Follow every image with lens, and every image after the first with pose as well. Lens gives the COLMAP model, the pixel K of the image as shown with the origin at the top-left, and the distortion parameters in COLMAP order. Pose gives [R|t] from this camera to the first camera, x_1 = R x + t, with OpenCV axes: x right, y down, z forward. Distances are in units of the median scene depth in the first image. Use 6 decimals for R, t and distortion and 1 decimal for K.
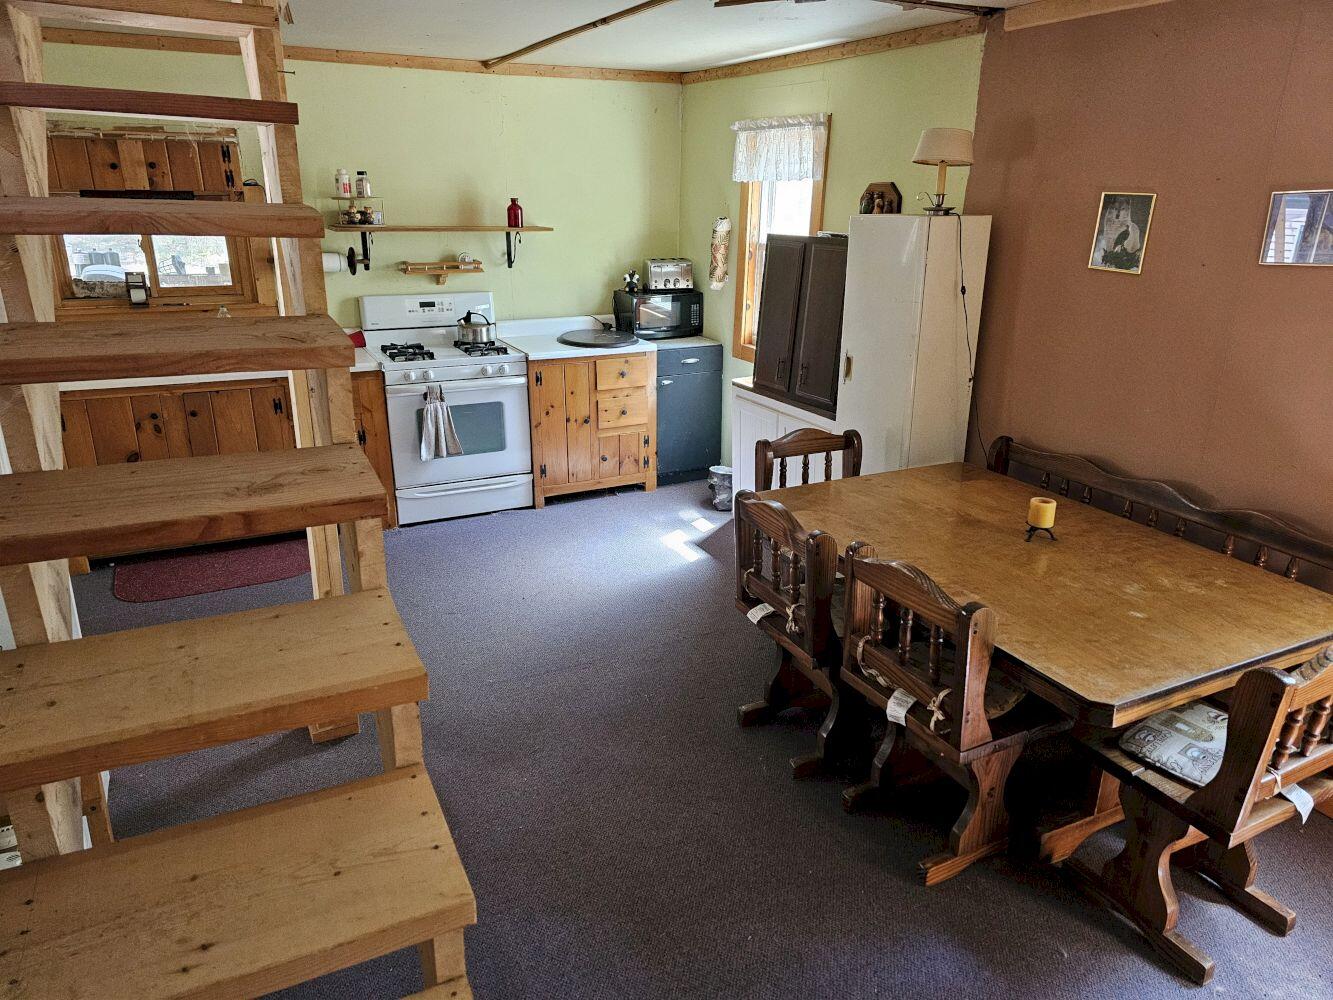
lens RADIAL K [[889.0, 0, 670.4], [0, 889.0, 497.4], [0, 0, 1]] dist [0.054351, -0.038065]
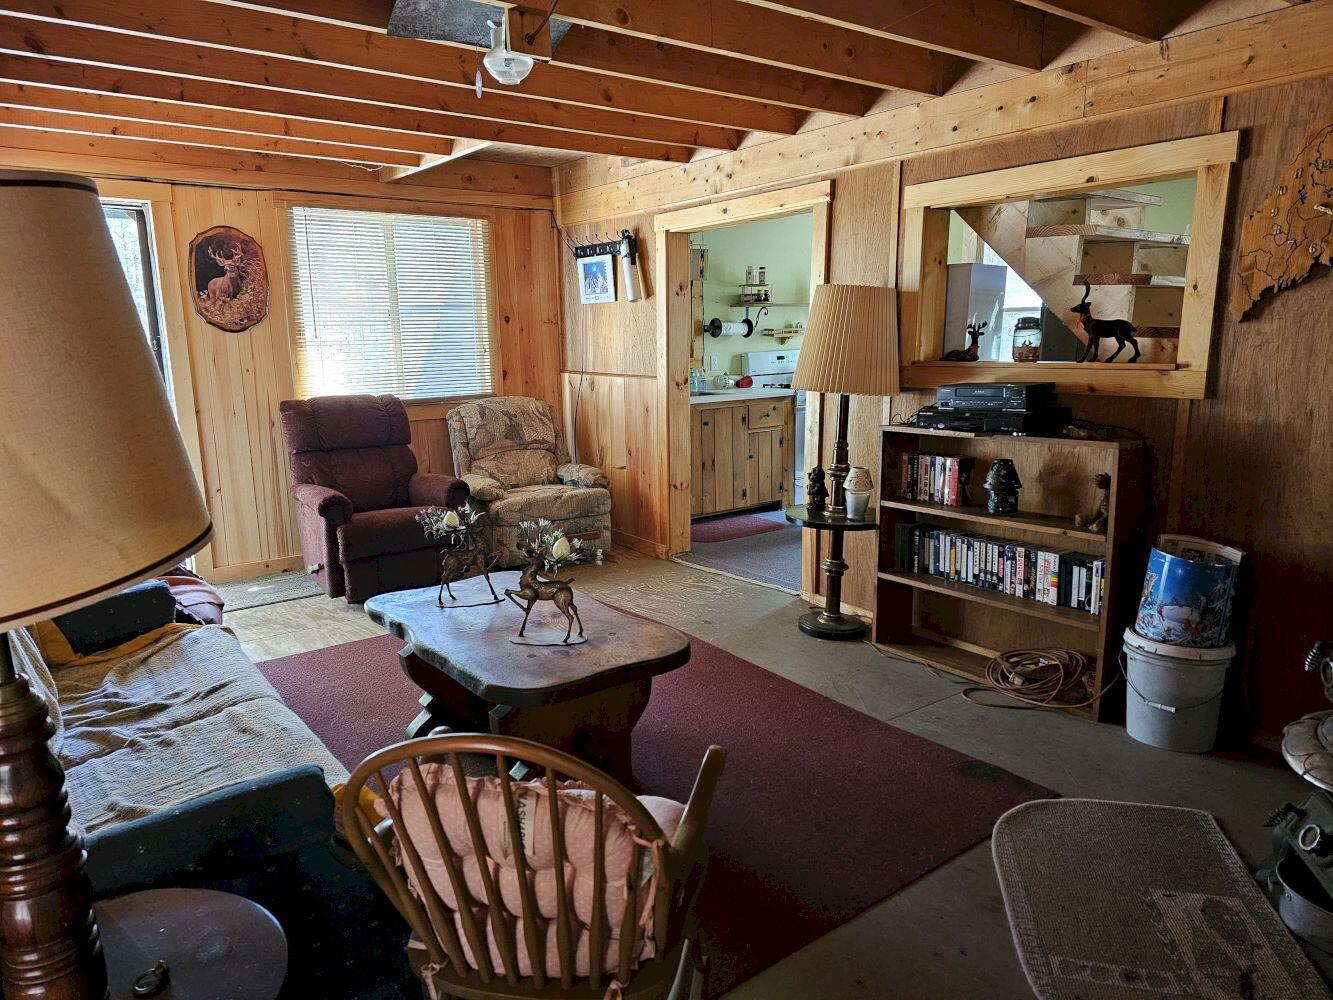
lens RADIAL K [[889.0, 0, 665.2], [0, 889.0, 500.4], [0, 0, 1]] dist [0.054351, -0.038065]
pose [[0.982187, -0.059683, 0.178177, -0.724657], [0.083710, 0.987904, -0.130531, 0.181395], [-0.168231, 0.143121, 0.975302, -0.328957]]
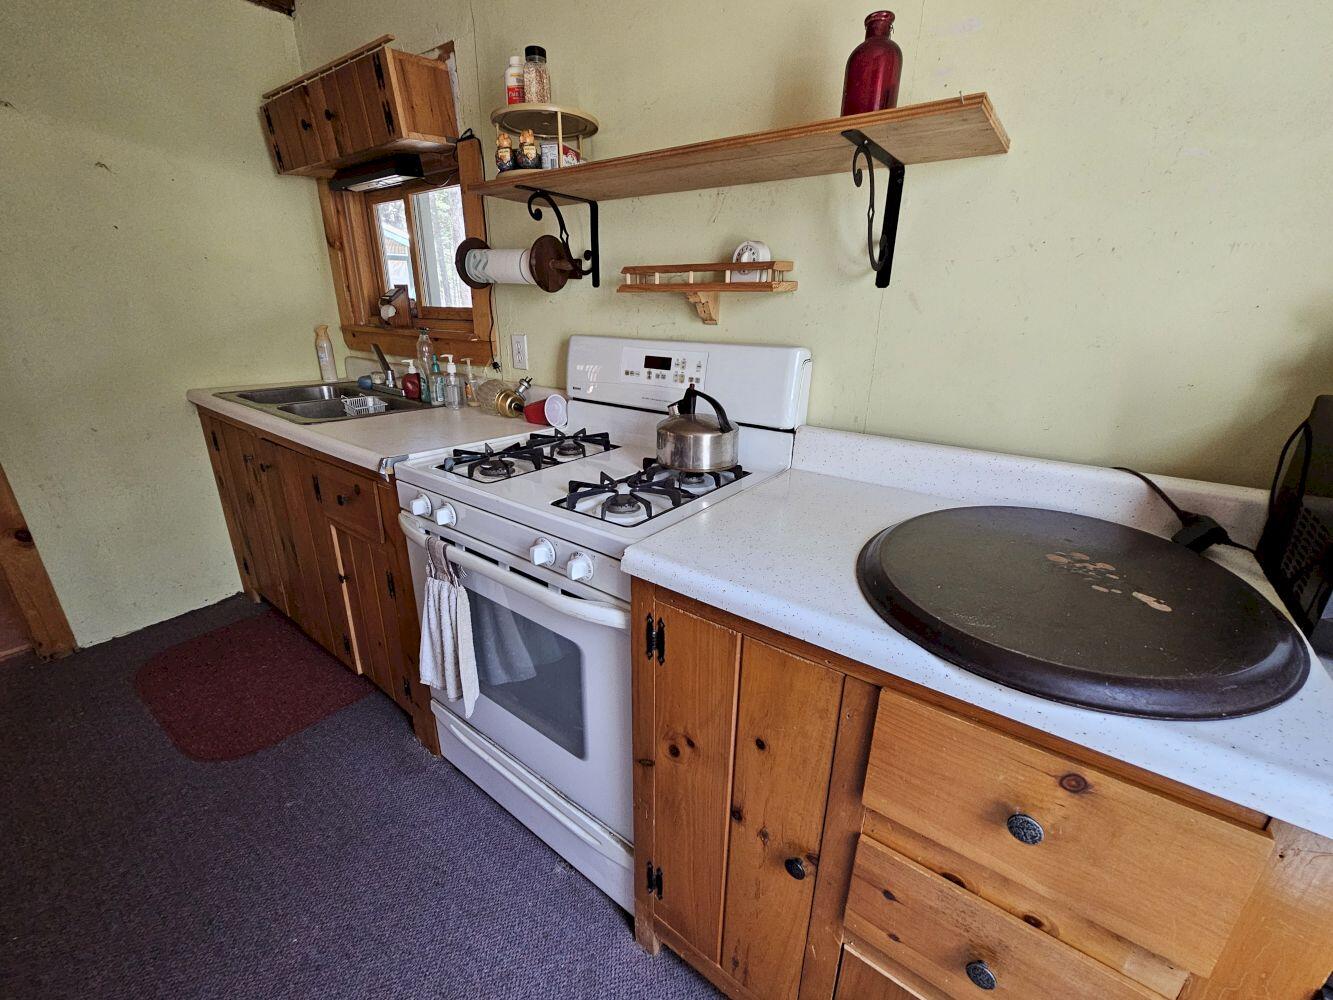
lens RADIAL K [[546.0, 0, 665.8], [0, 546.0, 510.5], [0, 0, 1]] dist [-0.002020, 0.002008]
pose [[0.440029, 0.309740, -0.842873, -0.011478], [-0.304093, 0.934569, 0.184682, -0.198681], [0.844927, 0.175047, 0.505427, 0.879409]]
